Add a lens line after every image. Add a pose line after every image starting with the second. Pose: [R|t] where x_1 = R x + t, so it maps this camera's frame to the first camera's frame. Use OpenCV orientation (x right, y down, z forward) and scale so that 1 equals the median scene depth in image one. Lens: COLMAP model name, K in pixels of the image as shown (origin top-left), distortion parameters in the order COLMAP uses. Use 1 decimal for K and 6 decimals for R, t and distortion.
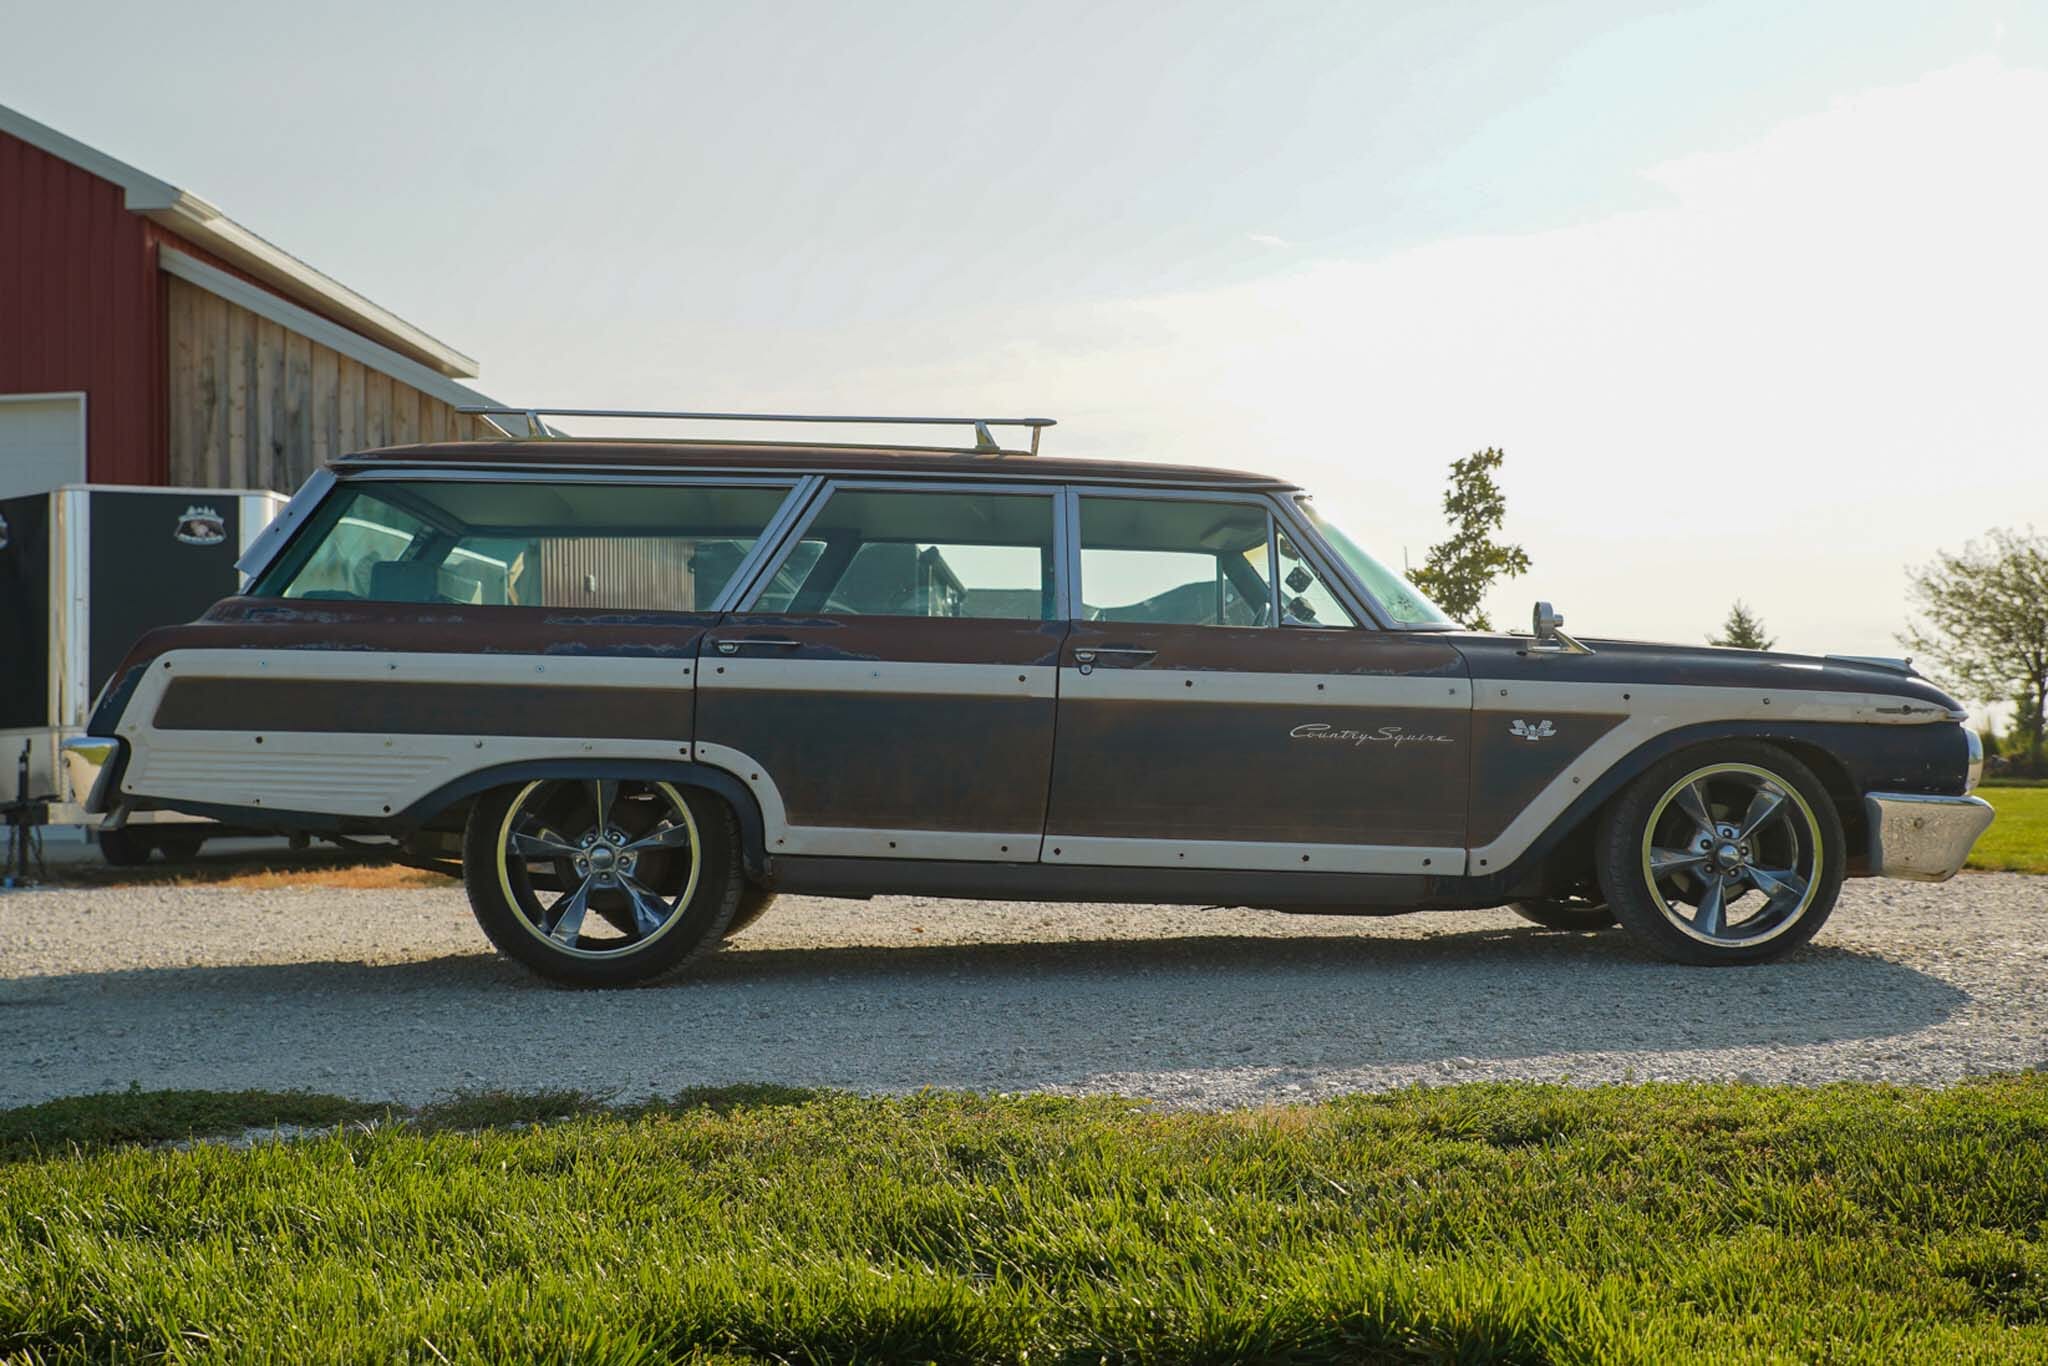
lens RADIAL K [[1769.1, 0, 1027.4], [0, 1769.1, 734.4], [0, 0, 1]] dist [-0.011157, 0.002693]
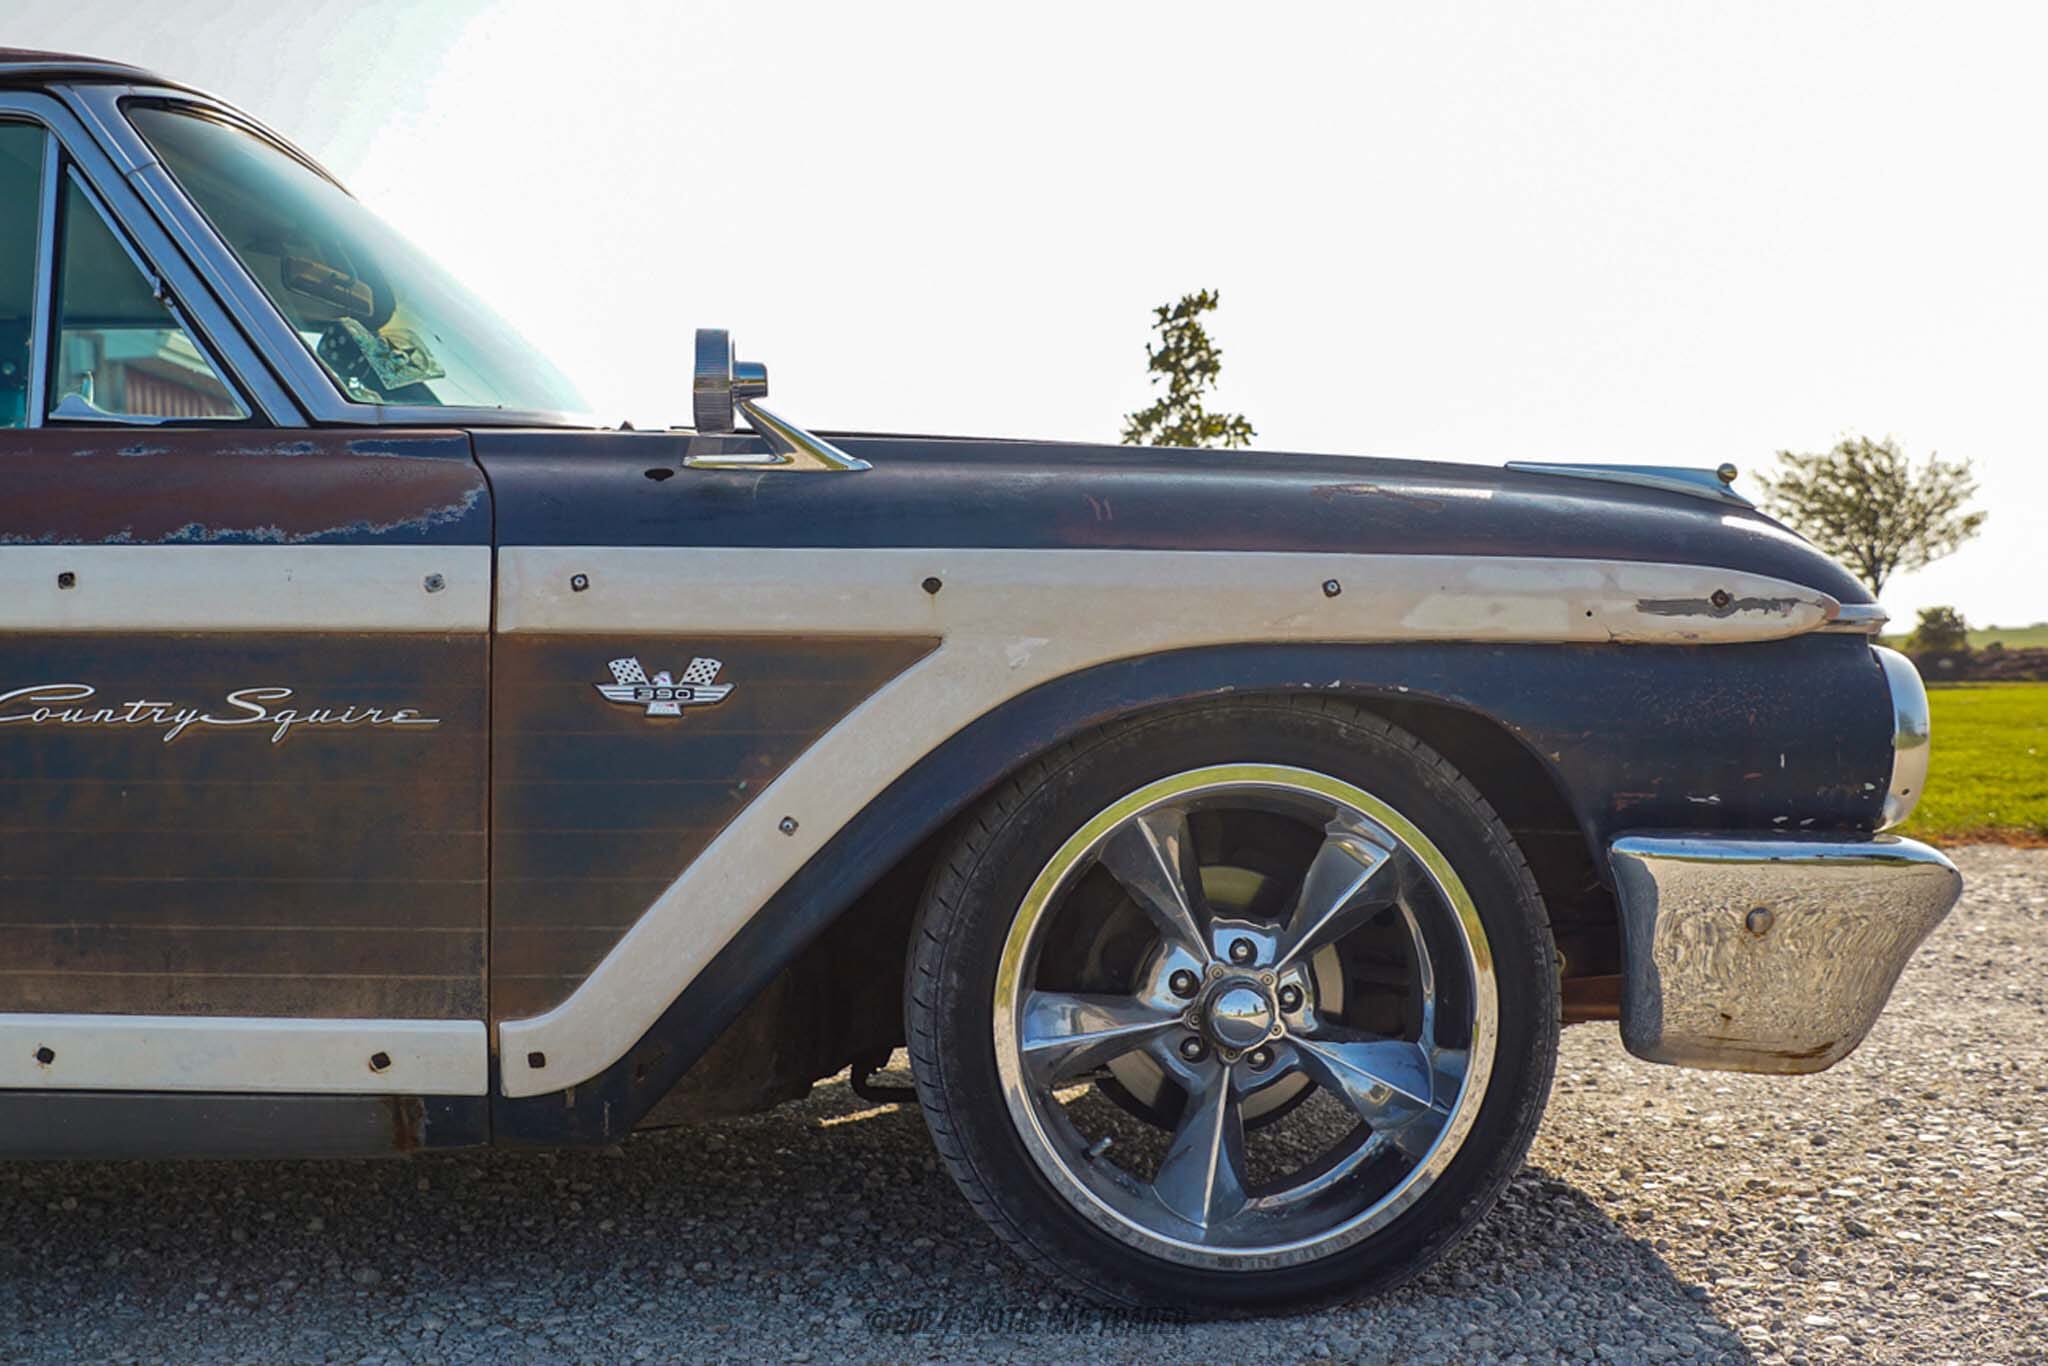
lens RADIAL K [[1427.8, 0, 1024.0], [0, 1427.8, 683.0], [0, 0, 1]] dist [-0.047254, 0.000878]
pose [[0.999678, -0.024391, -0.007010, 0.182298], [0.024559, 0.999388, 0.024914, -0.004261], [0.006398, -0.025078, 0.999665, 0.362593]]
